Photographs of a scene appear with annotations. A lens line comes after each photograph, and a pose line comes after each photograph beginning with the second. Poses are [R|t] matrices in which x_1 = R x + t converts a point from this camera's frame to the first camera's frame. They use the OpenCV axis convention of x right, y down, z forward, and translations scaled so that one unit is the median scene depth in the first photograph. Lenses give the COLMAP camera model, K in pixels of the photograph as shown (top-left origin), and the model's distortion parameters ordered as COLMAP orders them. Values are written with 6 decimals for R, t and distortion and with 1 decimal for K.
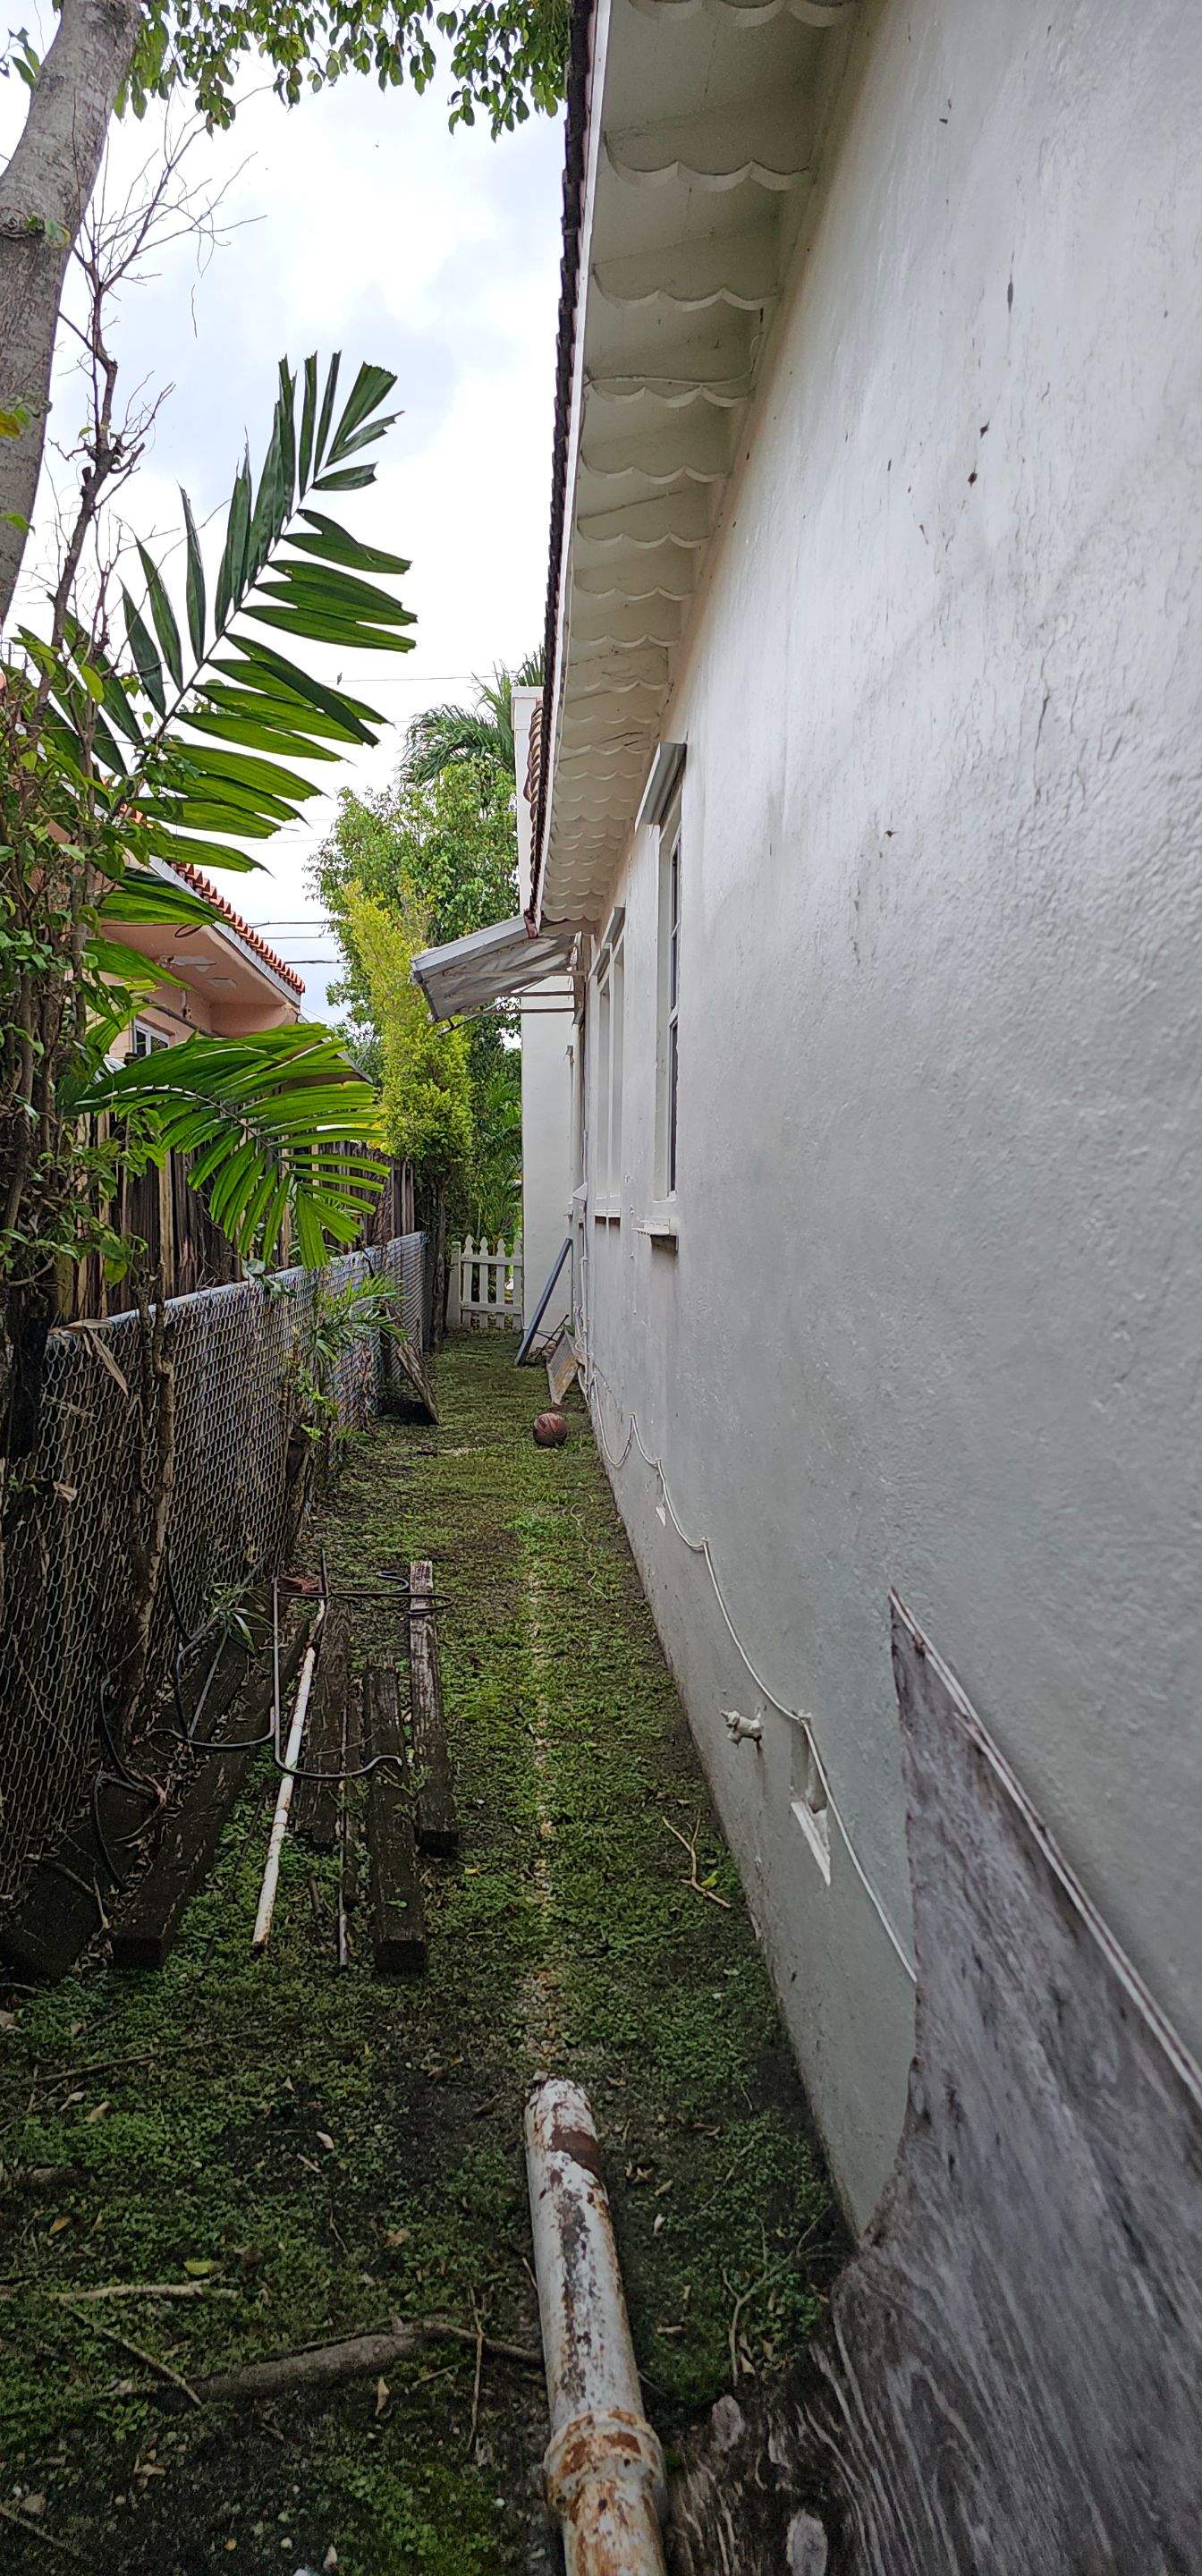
lens RADIAL K [[1778.1, 0, 652.0], [0, 1778.1, 1293.1], [0, 0, 1]] dist [0.089423, -0.108730]
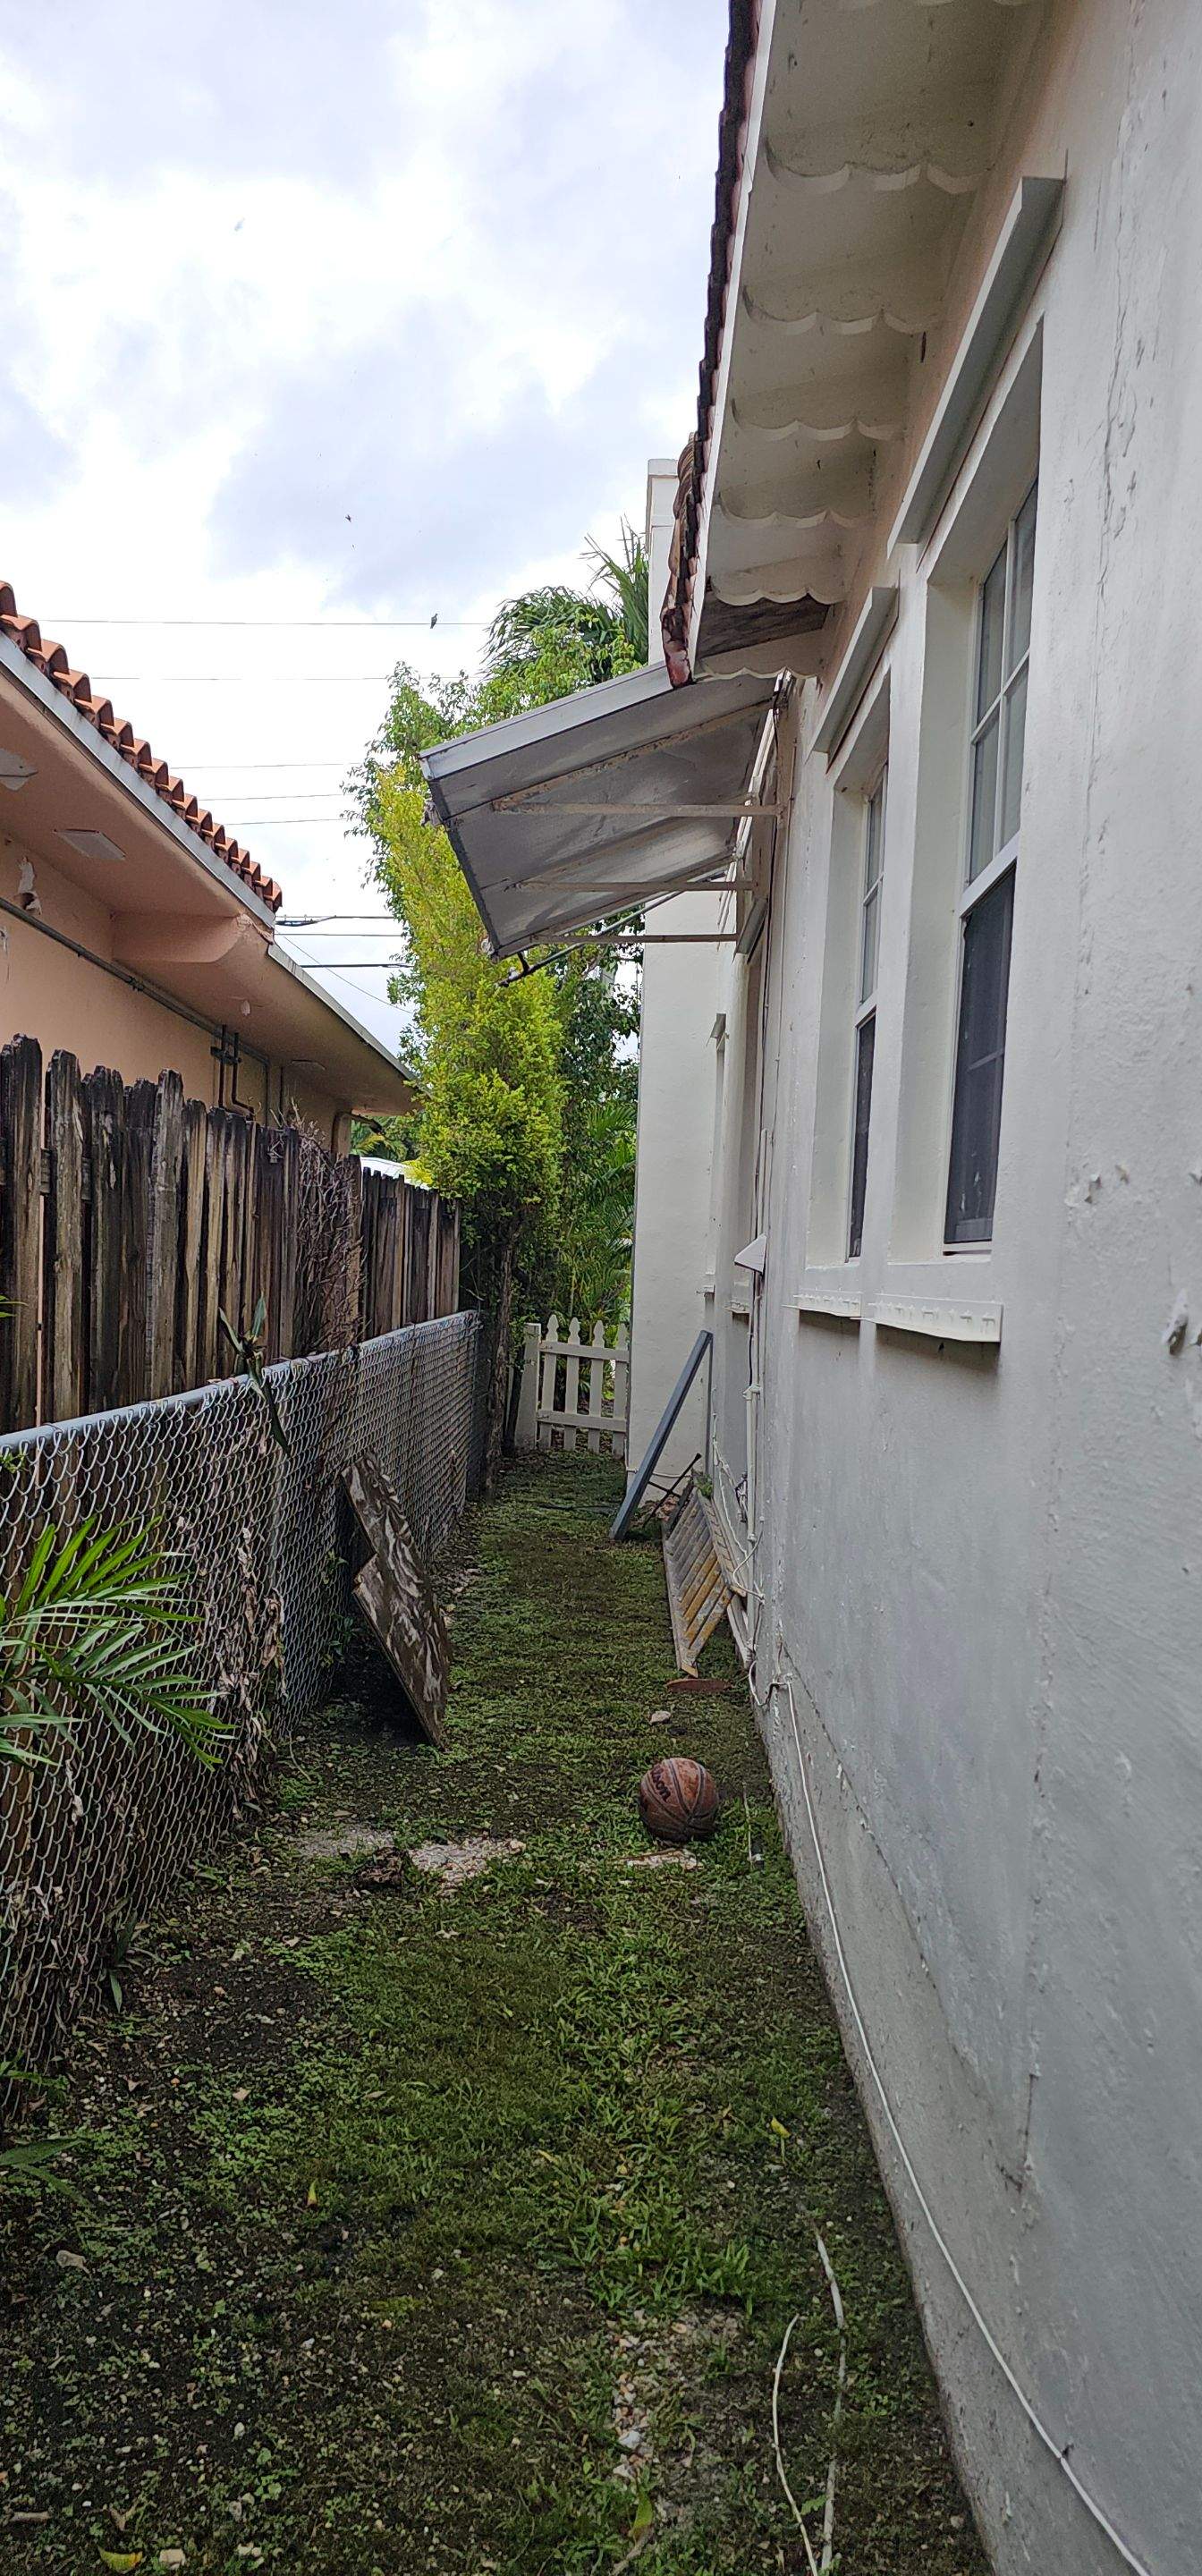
lens RADIAL K [[1778.1, 0, 652.0], [0, 1778.1, 1293.1], [0, 0, 1]] dist [0.089423, -0.108730]
pose [[0.997613, 0.033660, -0.060296, -0.028738], [-0.035950, 0.998657, -0.037314, -0.020136], [0.058959, 0.039392, 0.997483, 0.385511]]
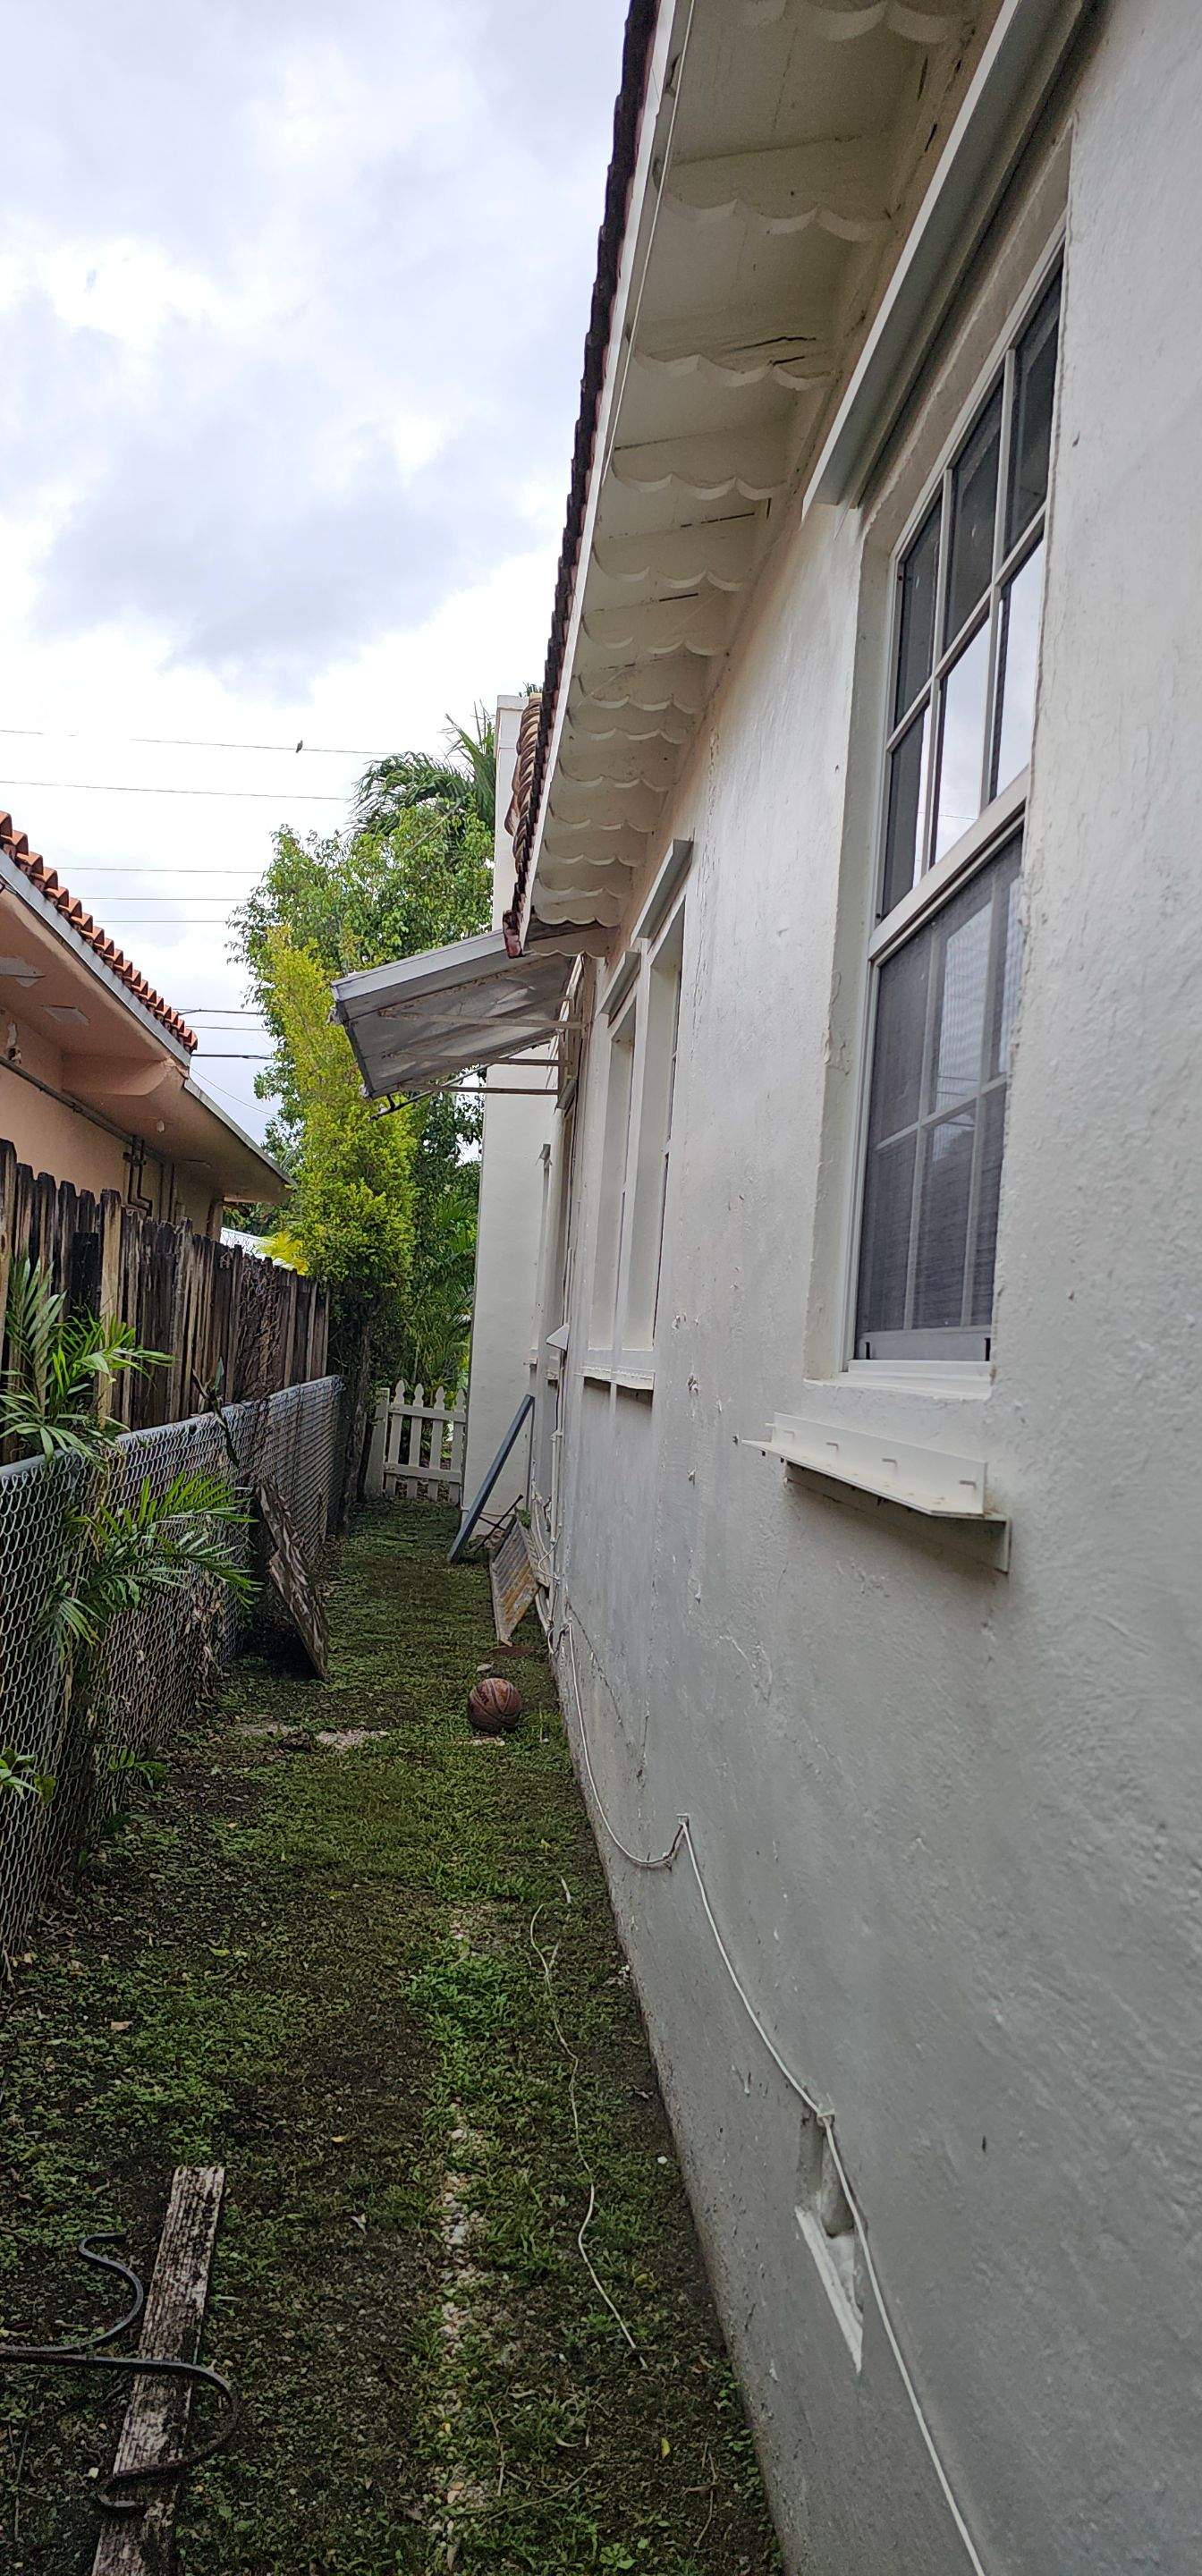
lens RADIAL K [[1778.1, 0, 652.0], [0, 1778.1, 1293.1], [0, 0, 1]] dist [0.089423, -0.108730]
pose [[0.998005, 0.055833, 0.029458, -0.019278], [-0.053252, 0.995199, -0.082116, -0.014434], [-0.033902, 0.080383, 0.996187, 0.236697]]
